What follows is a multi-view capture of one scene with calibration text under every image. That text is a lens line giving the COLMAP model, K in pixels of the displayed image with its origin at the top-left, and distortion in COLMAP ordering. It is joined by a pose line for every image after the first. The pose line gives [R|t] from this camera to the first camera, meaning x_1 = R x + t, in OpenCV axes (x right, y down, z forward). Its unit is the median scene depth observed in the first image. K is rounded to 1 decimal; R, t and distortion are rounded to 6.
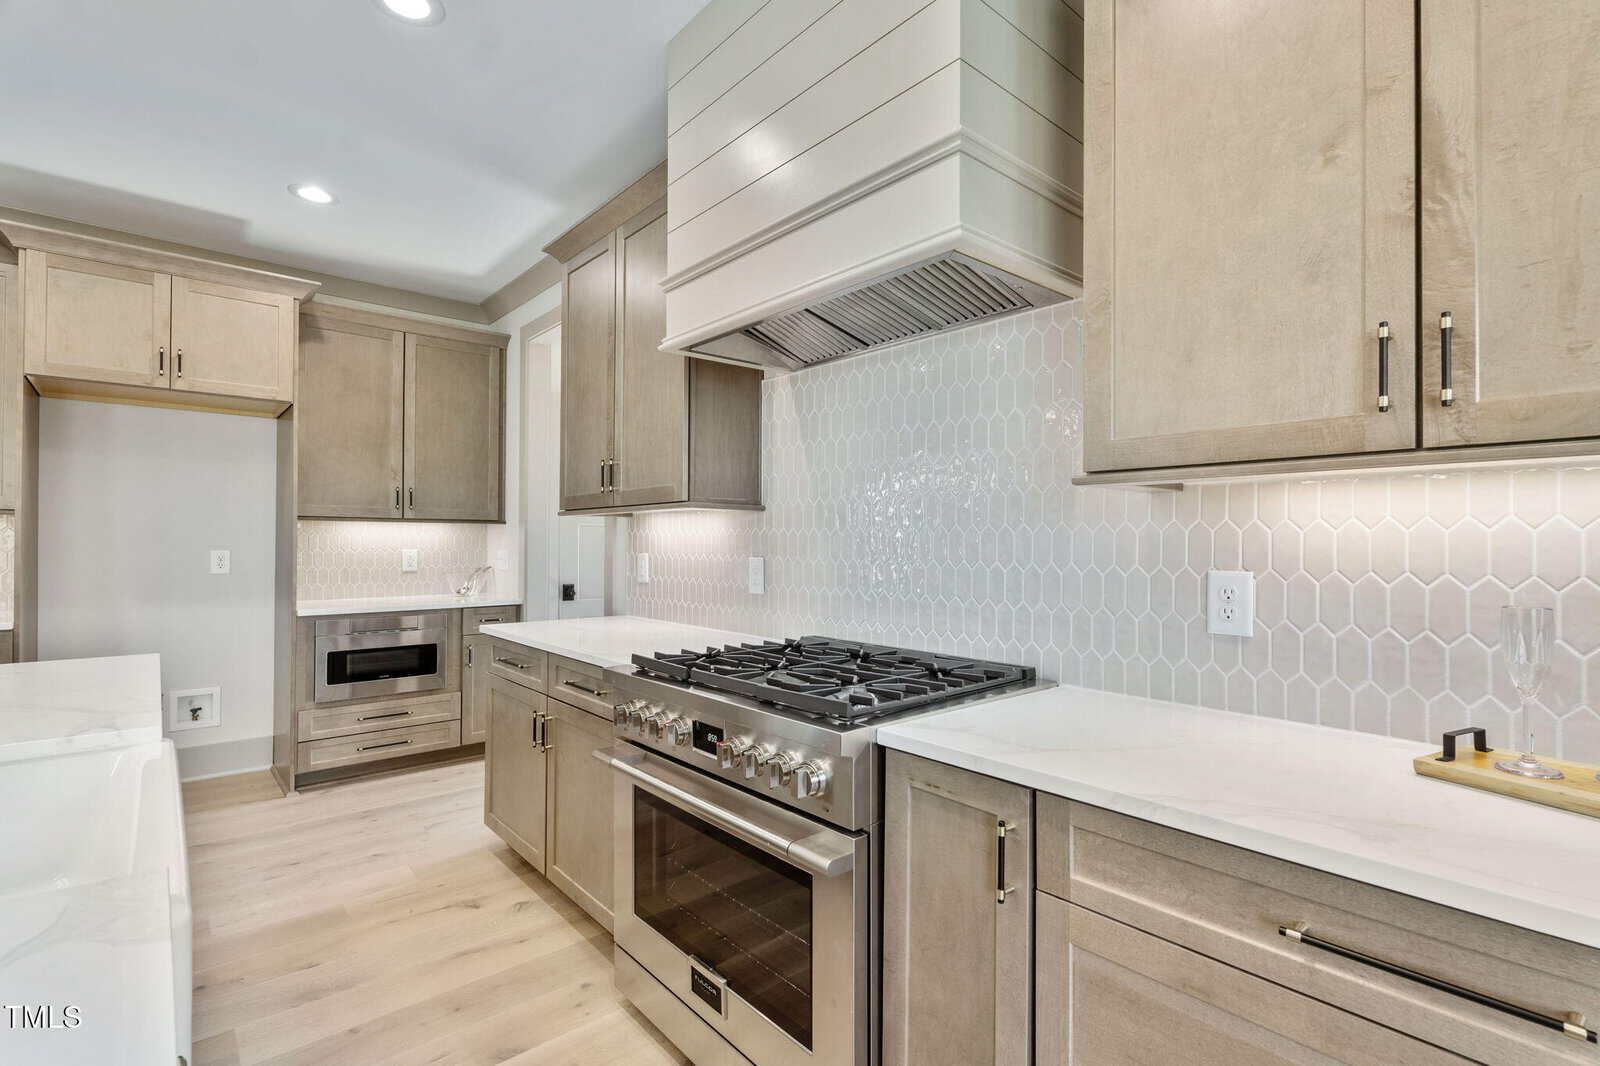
lens RADIAL K [[743.9, 0, 796.0], [0, 743.9, 536.1], [0, 0, 1]] dist [0.003852, 0.000369]
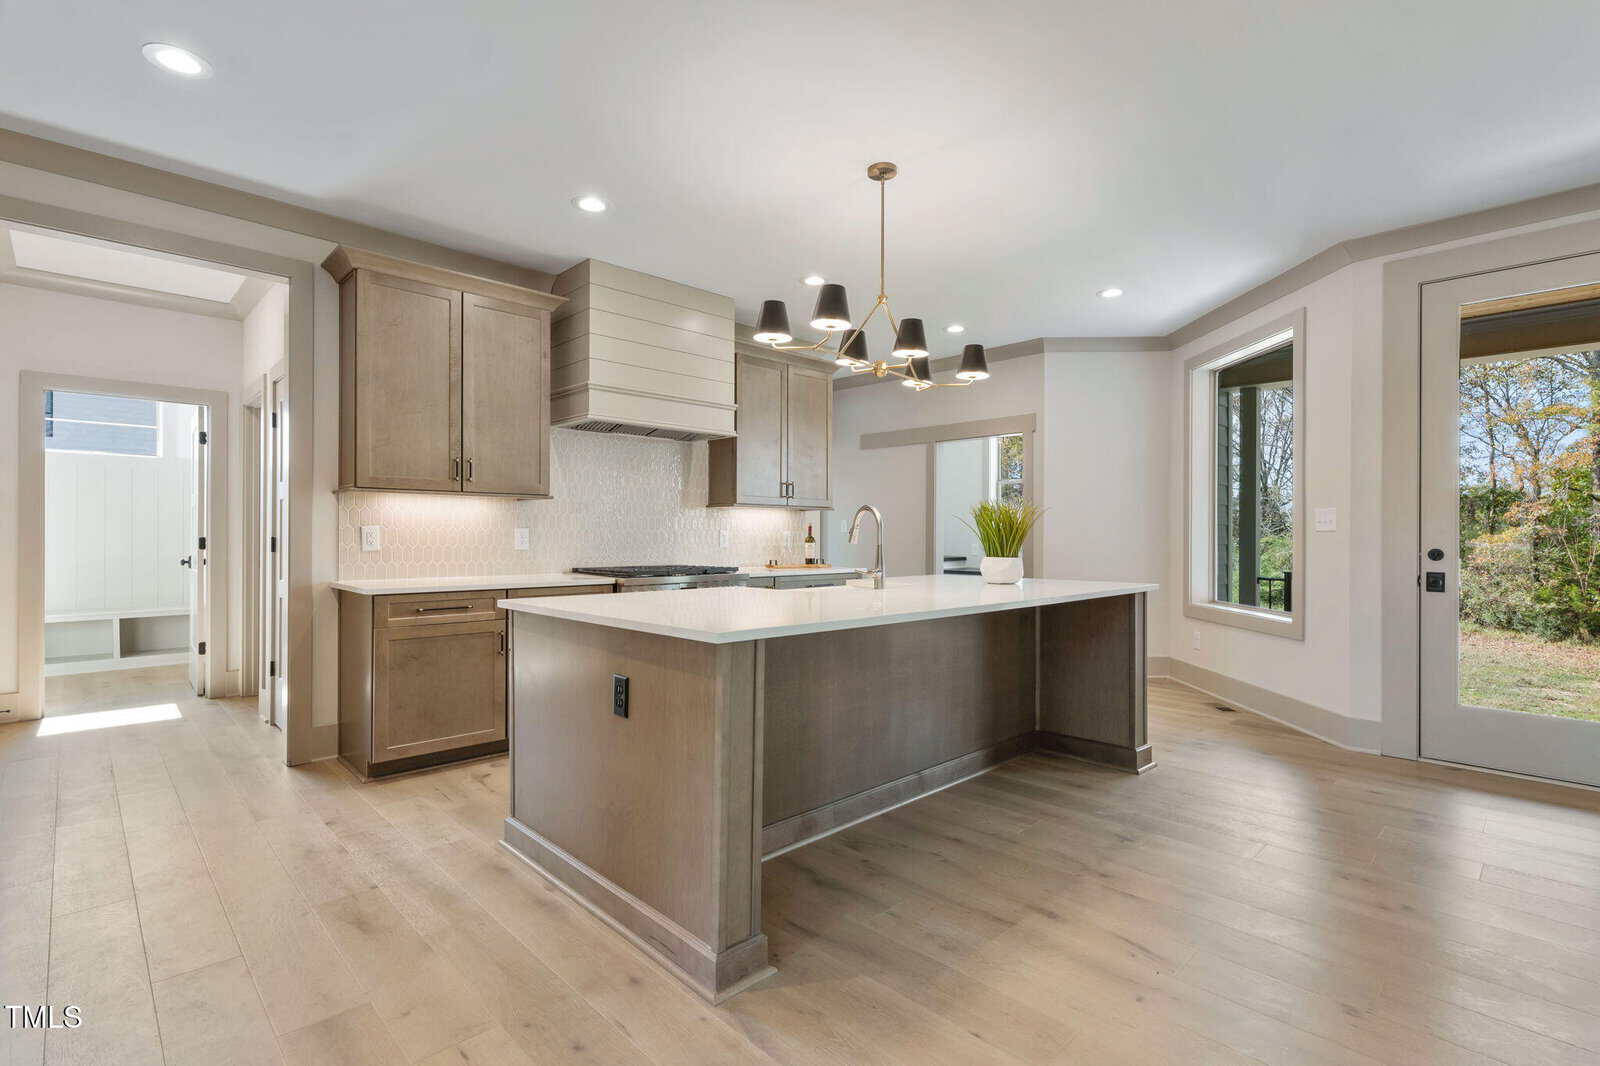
lens RADIAL K [[743.9, 0, 796.0], [0, 743.9, 536.1], [0, 0, 1]] dist [0.003852, 0.000369]
pose [[-0.054170, -0.006034, 0.998514, -1.541810], [-0.013237, 0.999898, 0.005324, 0.025467], [-0.998444, -0.012929, -0.054244, 0.413995]]
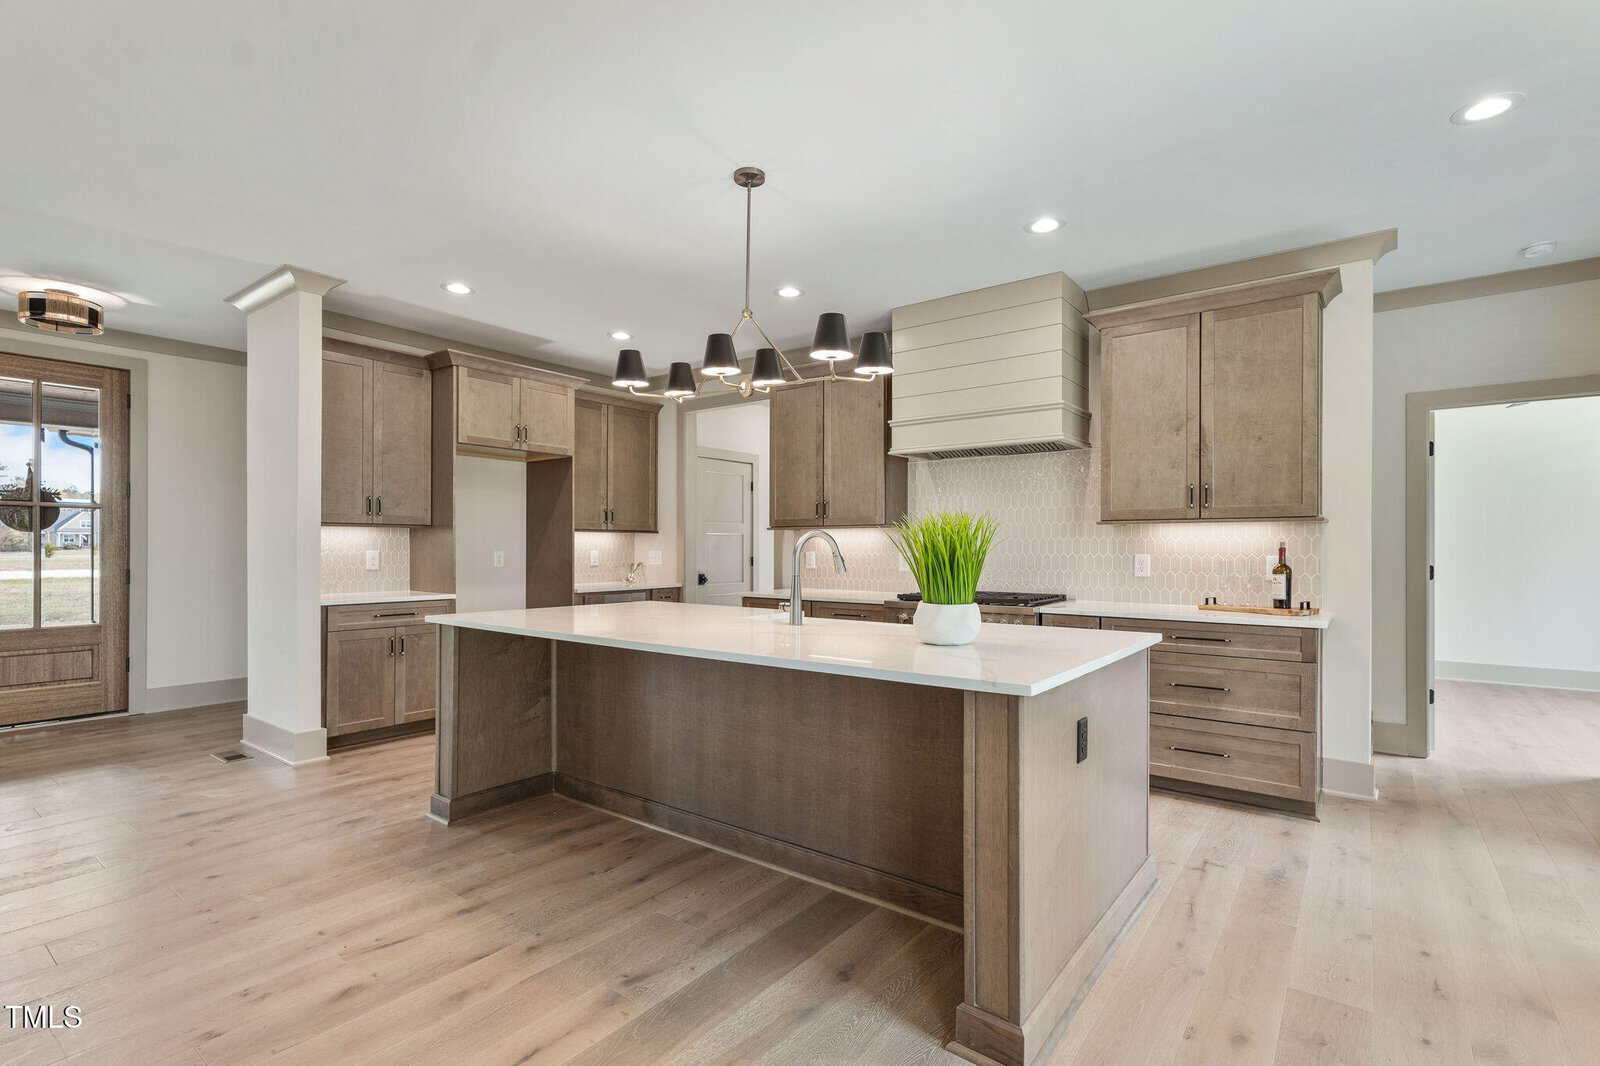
lens RADIAL K [[747.6, 0, 801.0], [0, 747.6, 547.4], [0, 0, 1]] dist [0.002795, 0.000522]
pose [[0.977951, -0.002545, 0.208819, -0.635475], [0.000546, 0.999953, 0.009630, -0.003660], [-0.208834, -0.009304, 0.977907, -0.751062]]
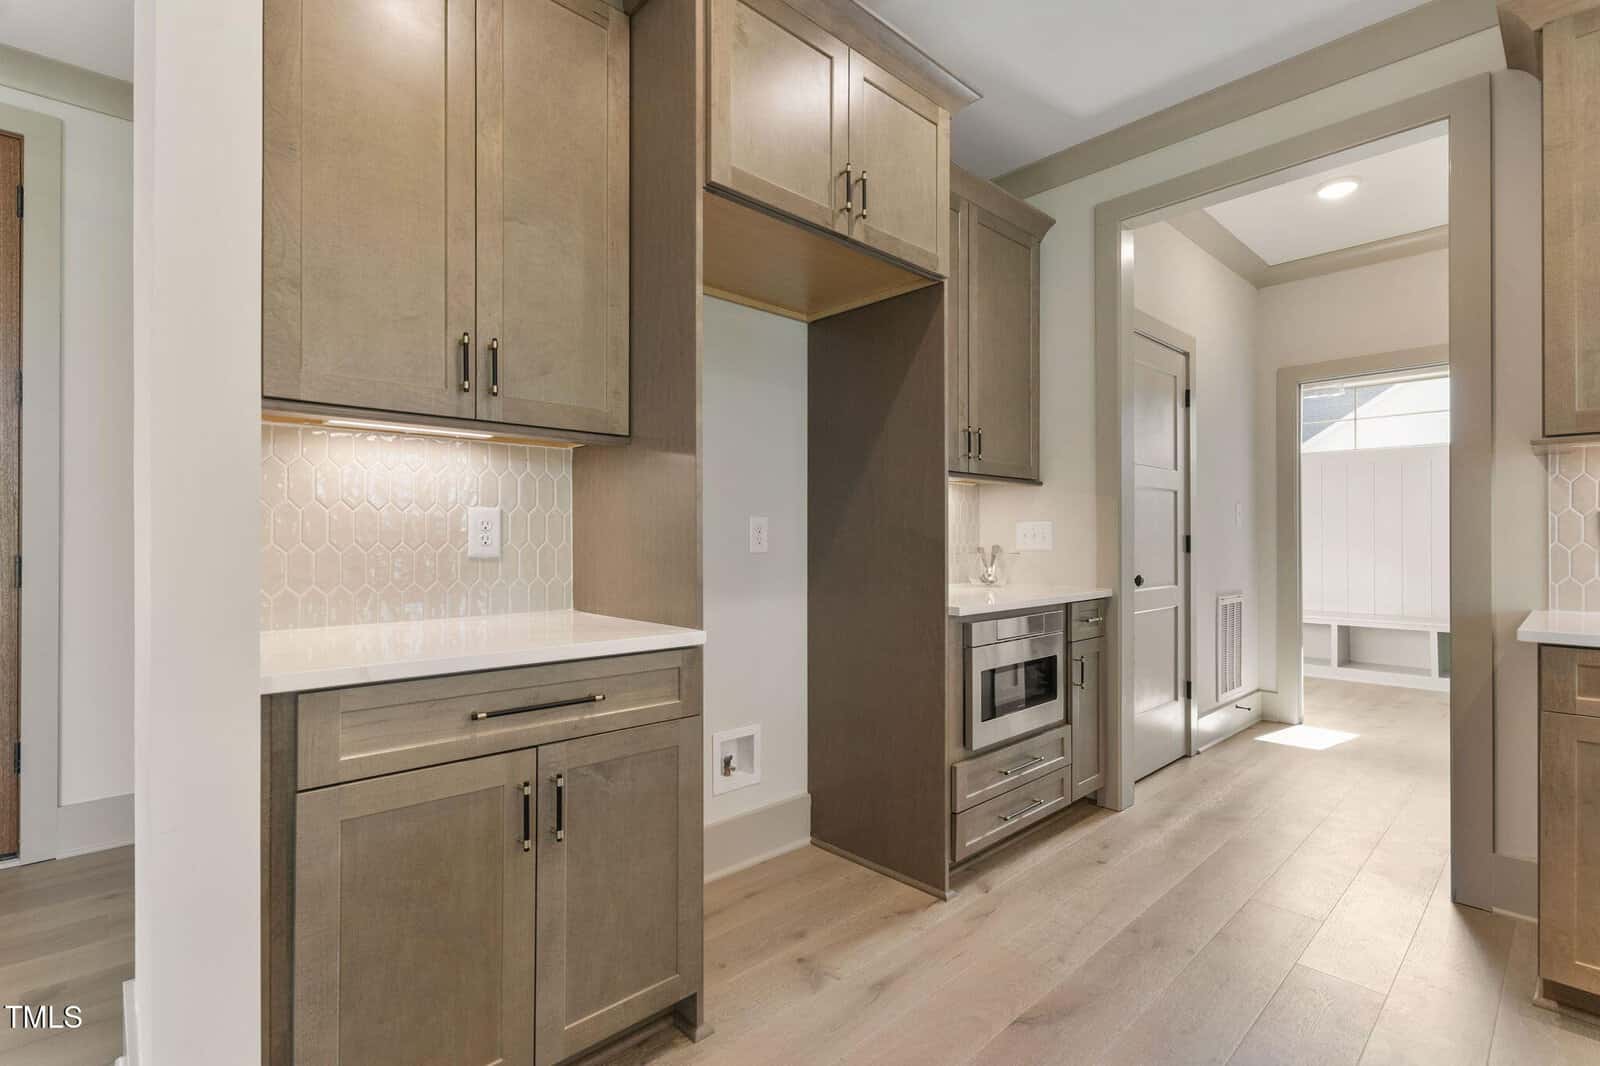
lens RADIAL K [[740.7, 0, 795.9], [0, 740.7, 538.6], [0, 0, 1]] dist [-0.001275, -0.000308]
pose [[0.999296, -0.004038, 0.037309, -0.981088], [0.003687, 0.999948, 0.009469, 0.041014], [-0.037346, -0.009324, 0.999259, 0.443996]]
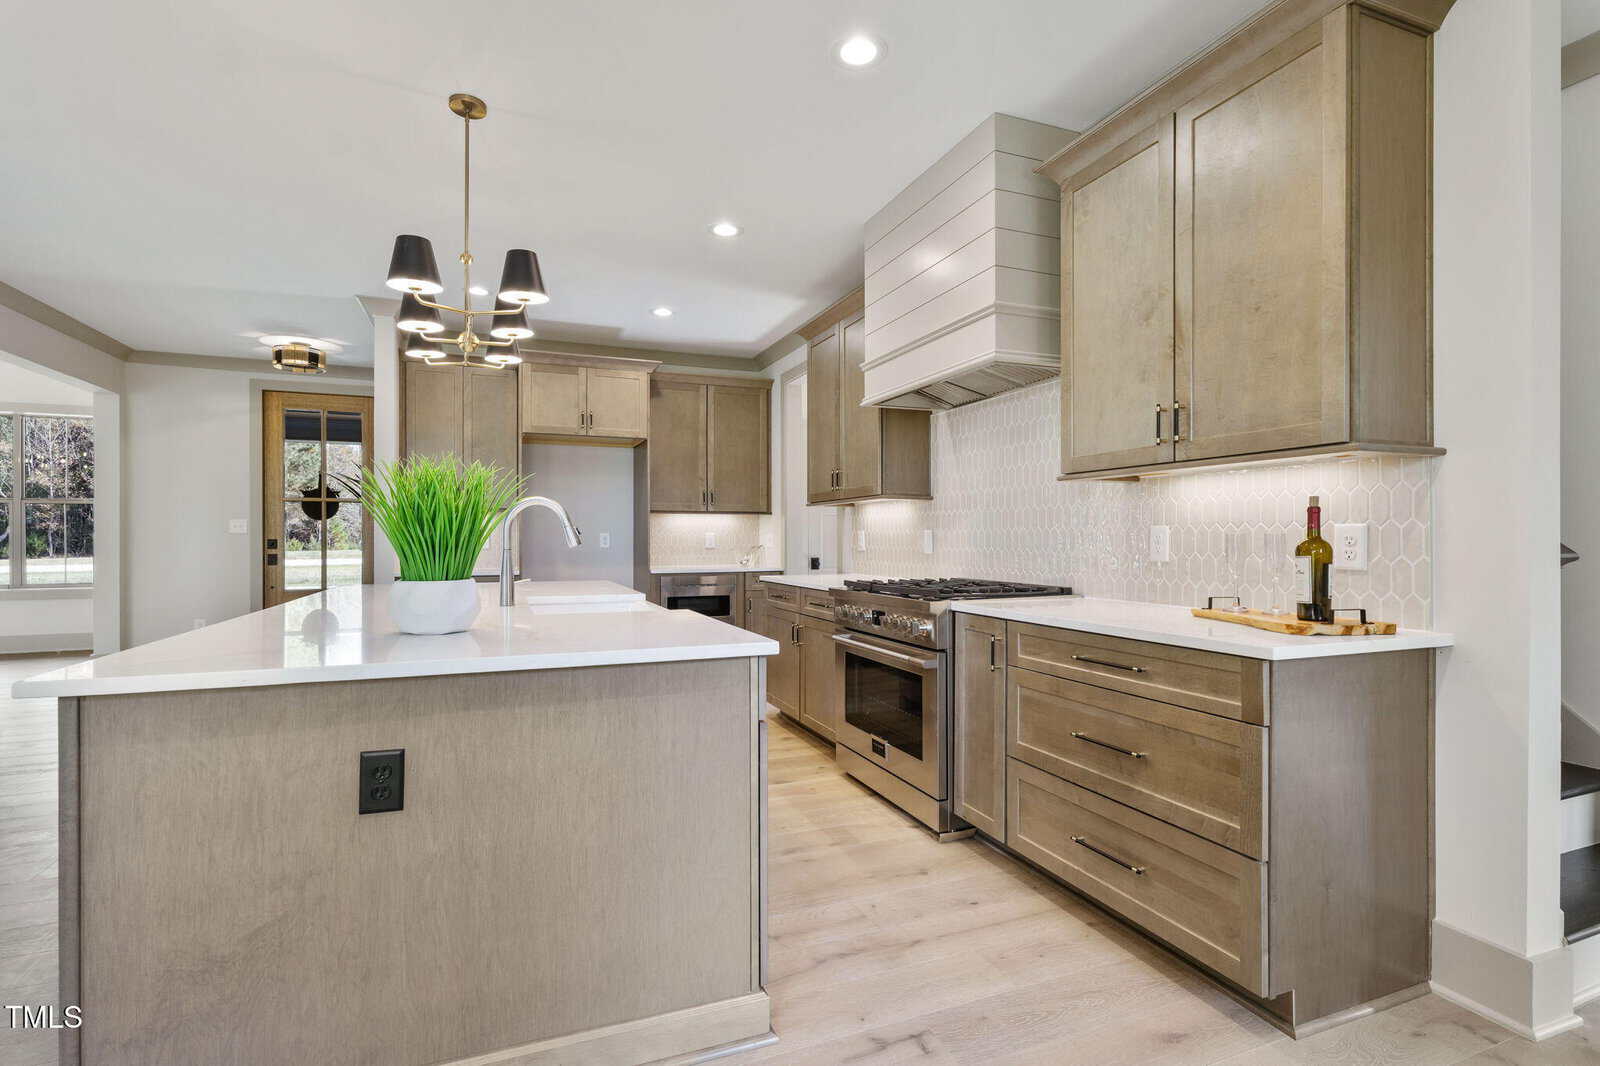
lens RADIAL K [[751.8, 0, 794.3], [0, 751.8, 538.8], [0, 0, 1]] dist [0.000105, 0.000170]
pose [[0.945327, -0.004859, -0.326086, 0.167710], [0.007835, 0.999939, 0.007812, 0.028123], [0.326028, -0.009939, 0.945308, -0.489431]]
